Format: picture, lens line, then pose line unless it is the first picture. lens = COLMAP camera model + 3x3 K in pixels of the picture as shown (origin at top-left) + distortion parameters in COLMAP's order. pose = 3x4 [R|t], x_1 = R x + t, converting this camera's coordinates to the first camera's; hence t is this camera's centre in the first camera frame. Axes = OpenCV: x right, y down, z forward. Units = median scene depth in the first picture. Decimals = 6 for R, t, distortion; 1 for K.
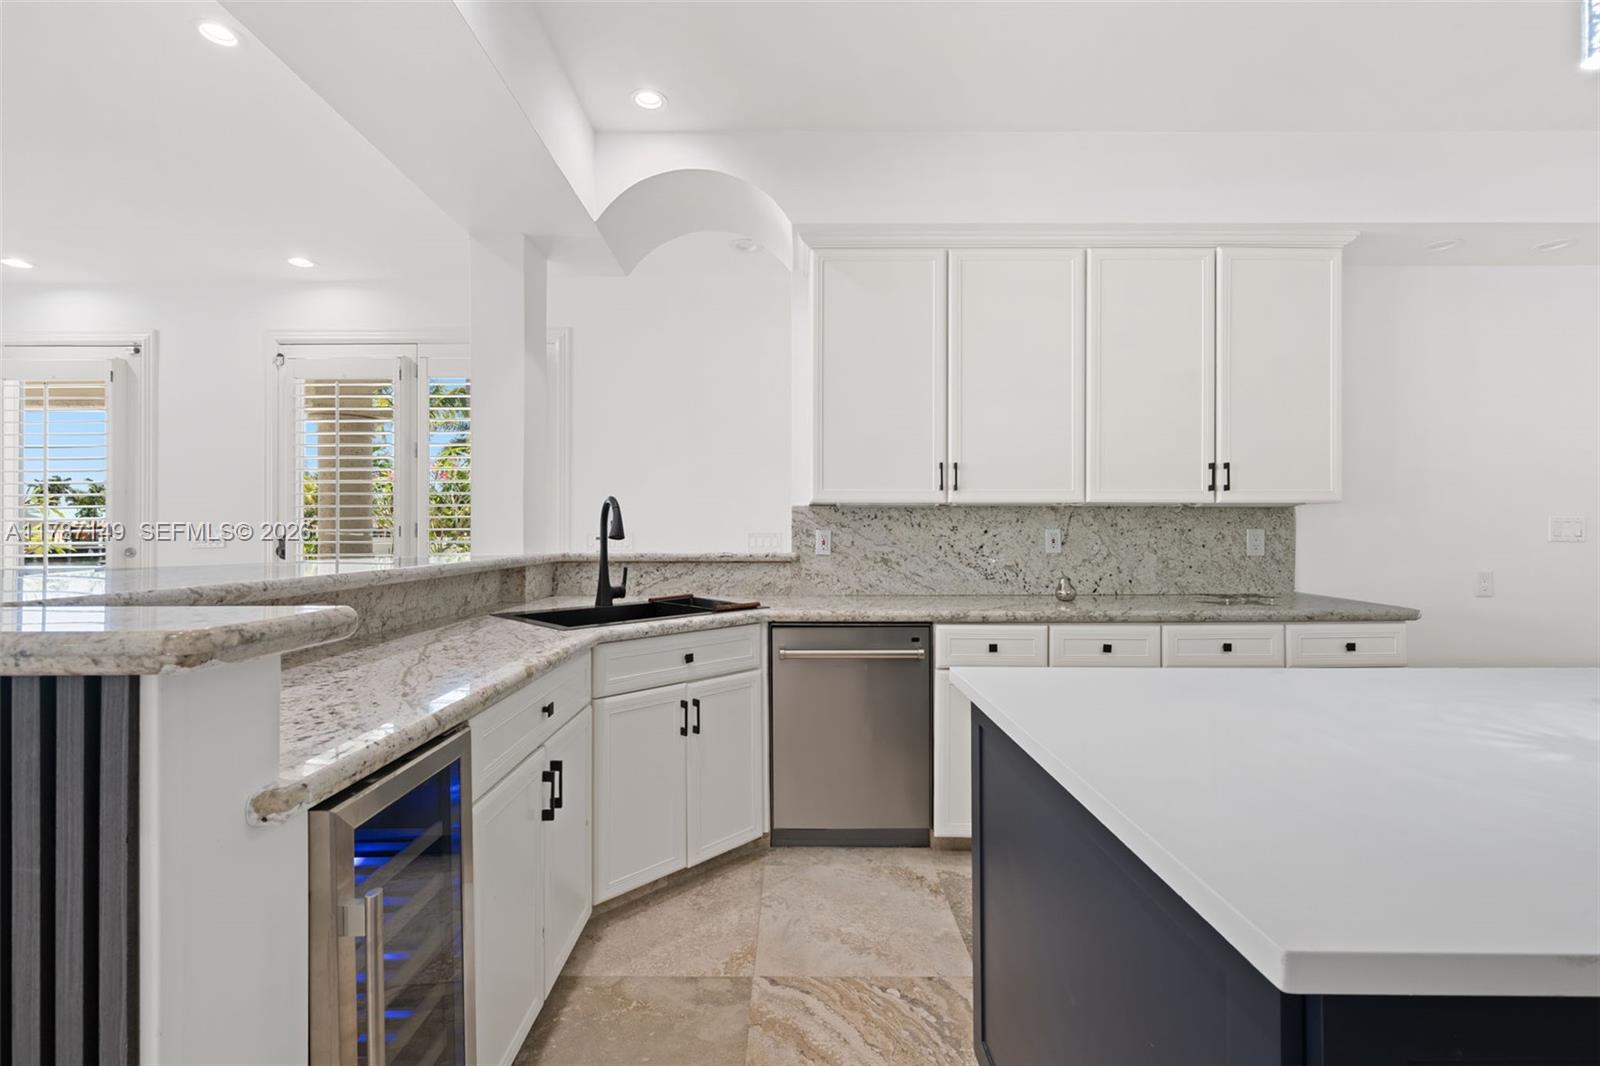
lens RADIAL K [[676.1, 0, 800.0], [0, 676.1, 533.0], [0, 0, 1]] dist [-0.002131, -0.000357]
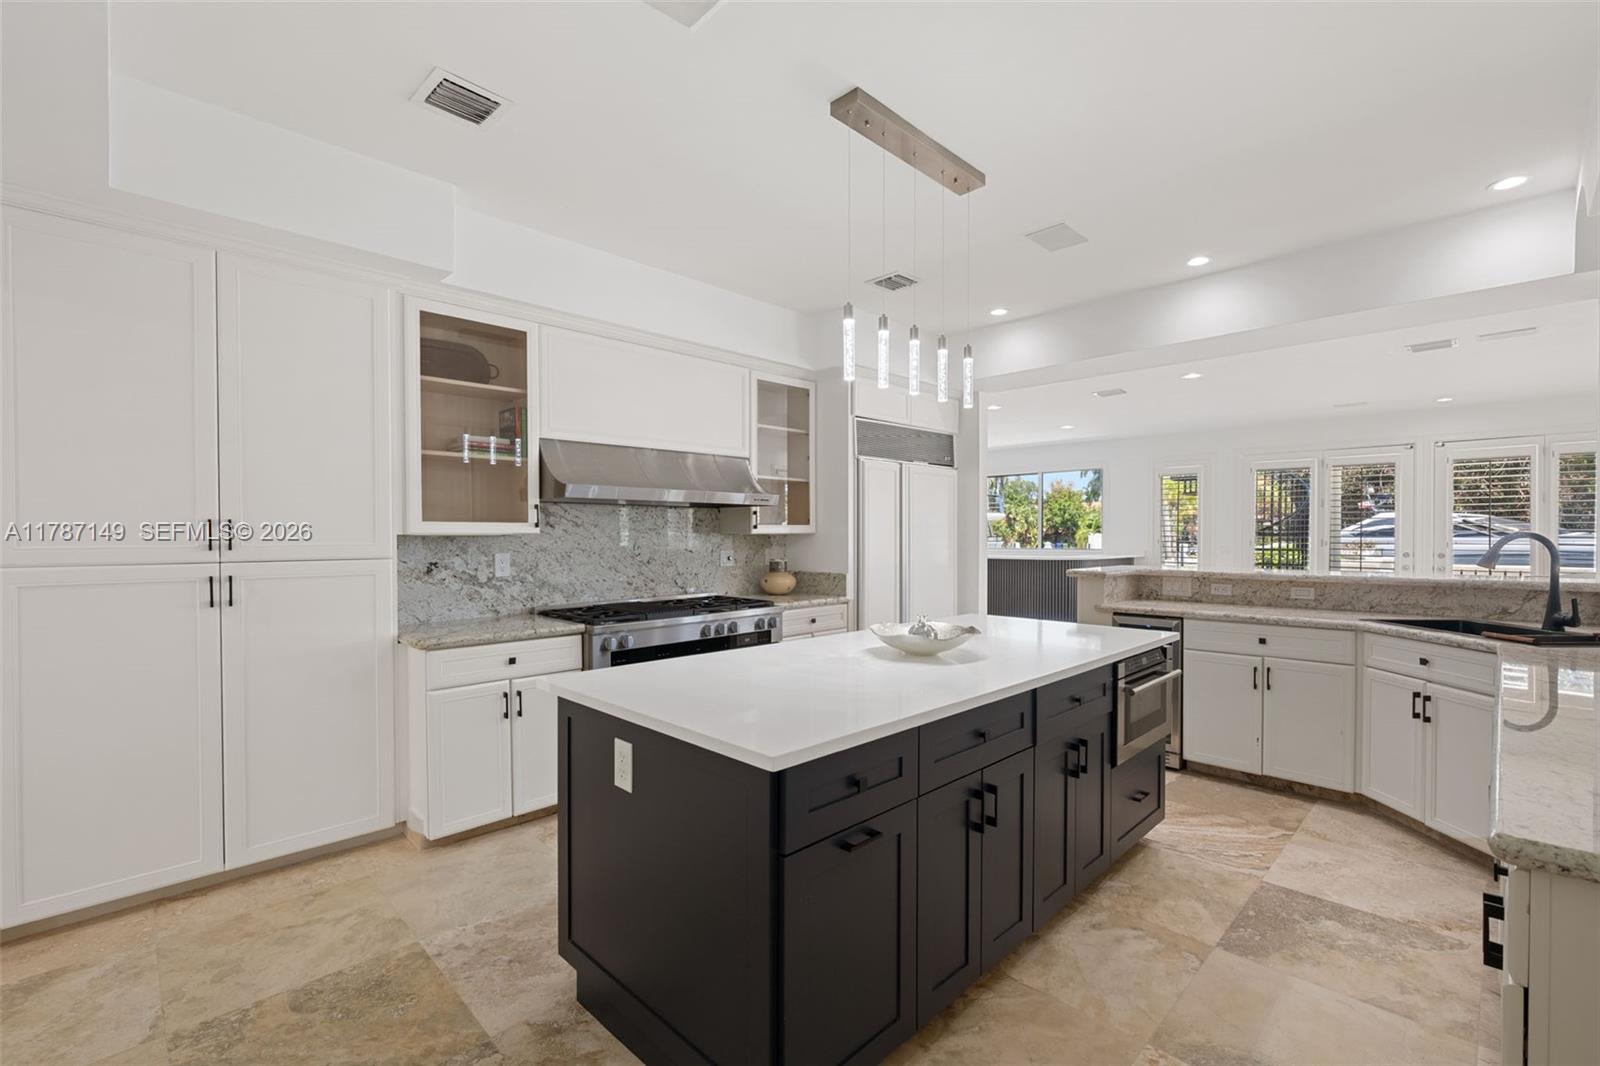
lens RADIAL K [[702.4, 0, 798.6], [0, 702.4, 536.4], [0, 0, 1]] dist [0.000951, 0.000501]
pose [[-0.710641, 0.002626, -0.703550, 1.177803], [0.002334, 0.999996, 0.001374, -0.042961], [0.703551, -0.000665, -0.710645, 0.805333]]
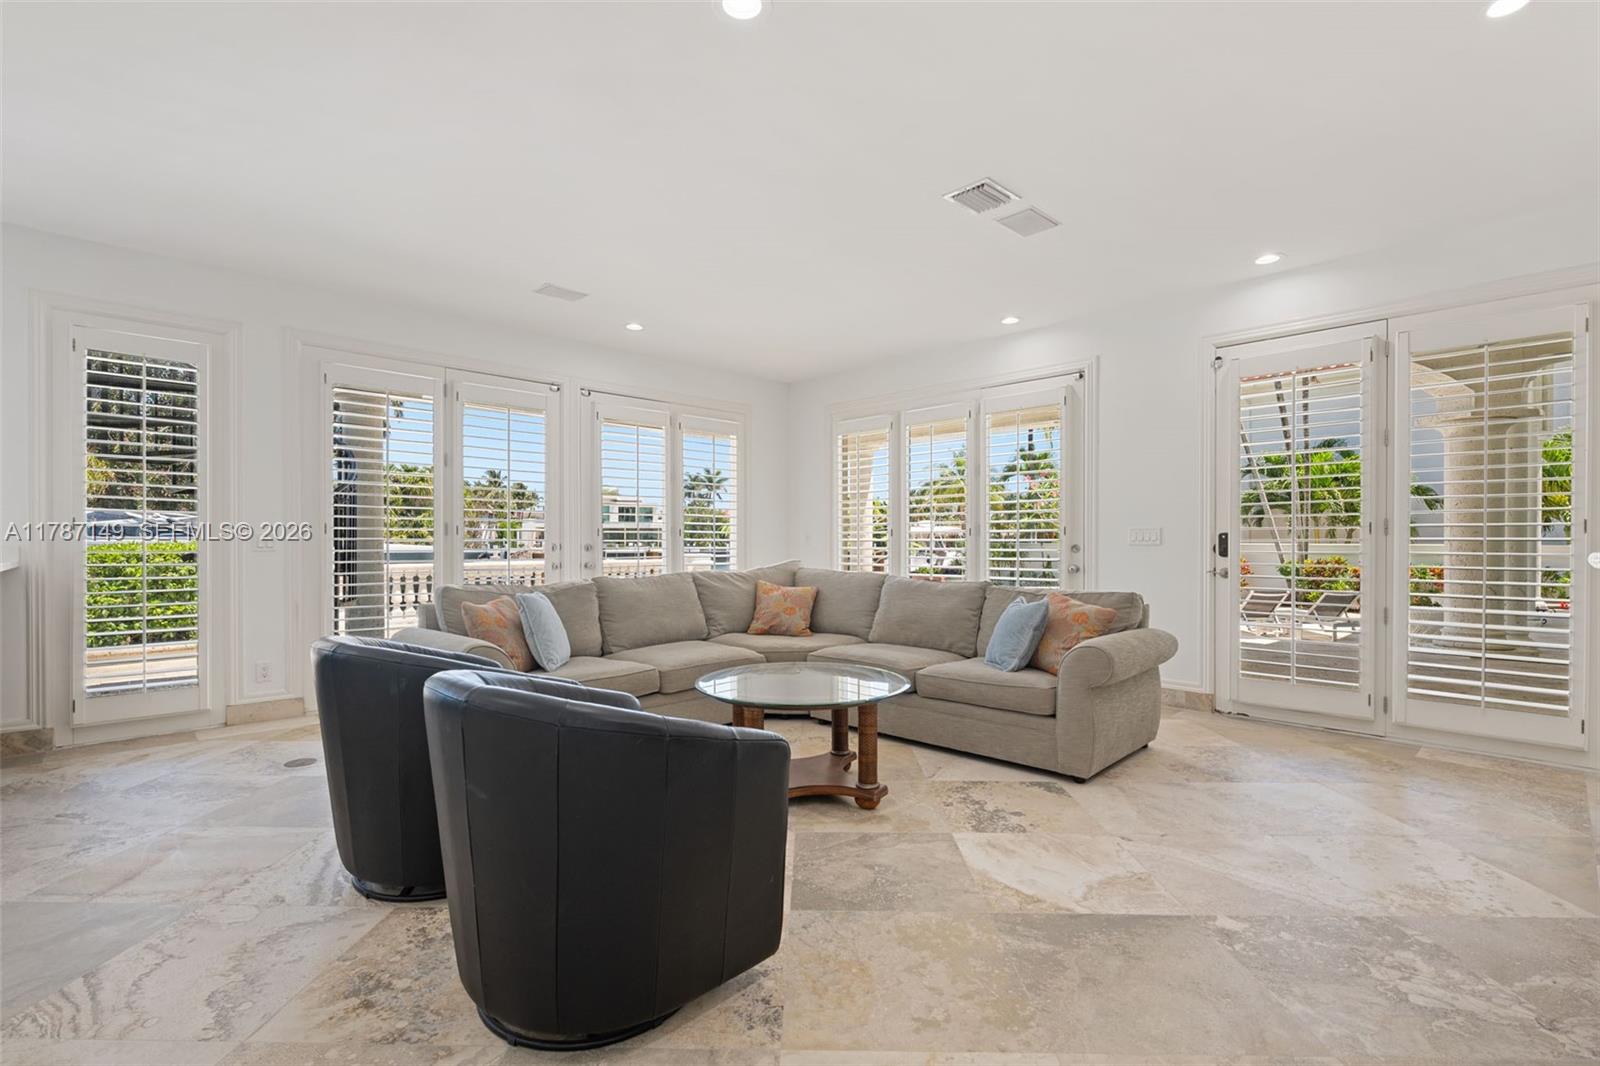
lens RADIAL K [[730.0, 0, 800.1], [0, 730.0, 544.5], [0, 0, 1]] dist [-0.001776, -0.000474]
pose [[0.696775, 0.004620, -0.717275, -0.574136], [0.000676, 0.999975, 0.007097, 0.016912], [0.717289, -0.005430, 0.696754, -0.323850]]
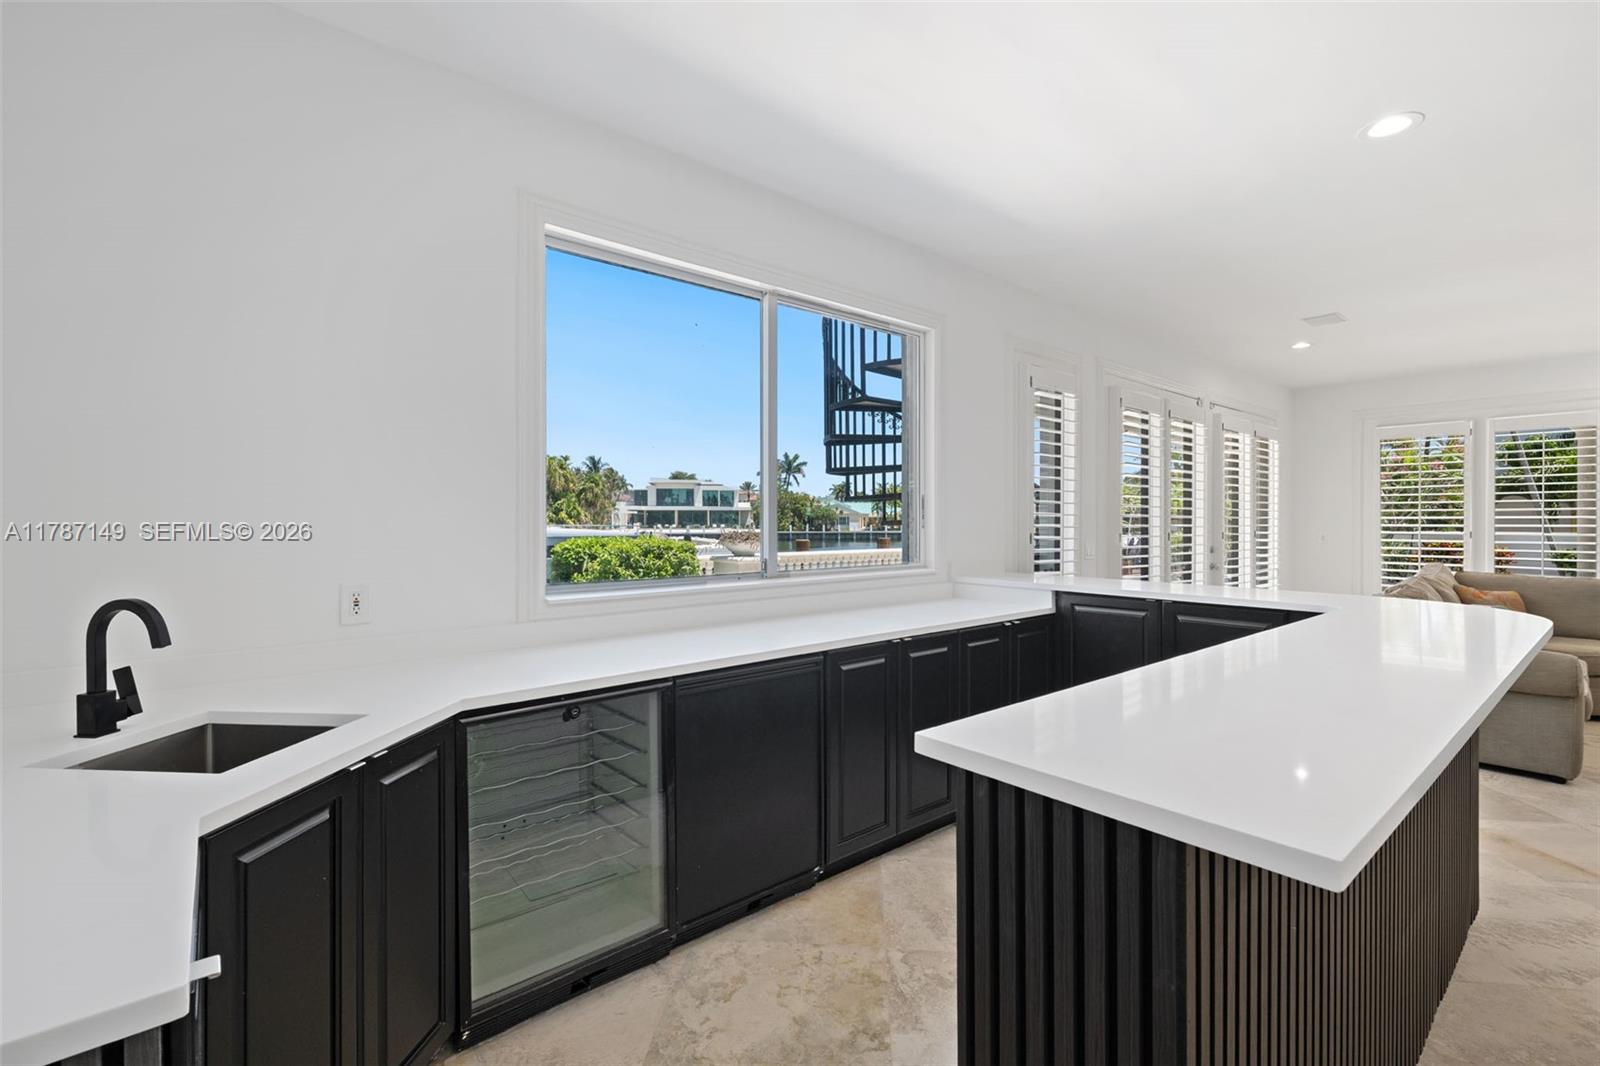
lens RADIAL K [[697.0, 0, 800.0], [0, 697.0, 533.0], [0, 0, 1]] dist [-0.000486, 0.000201]
pose [[0.640940, 0.012818, -0.767484, -1.607286], [0.001963, 0.999830, 0.018338, -0.049981], [0.767588, -0.013261, 0.640806, -1.586789]]
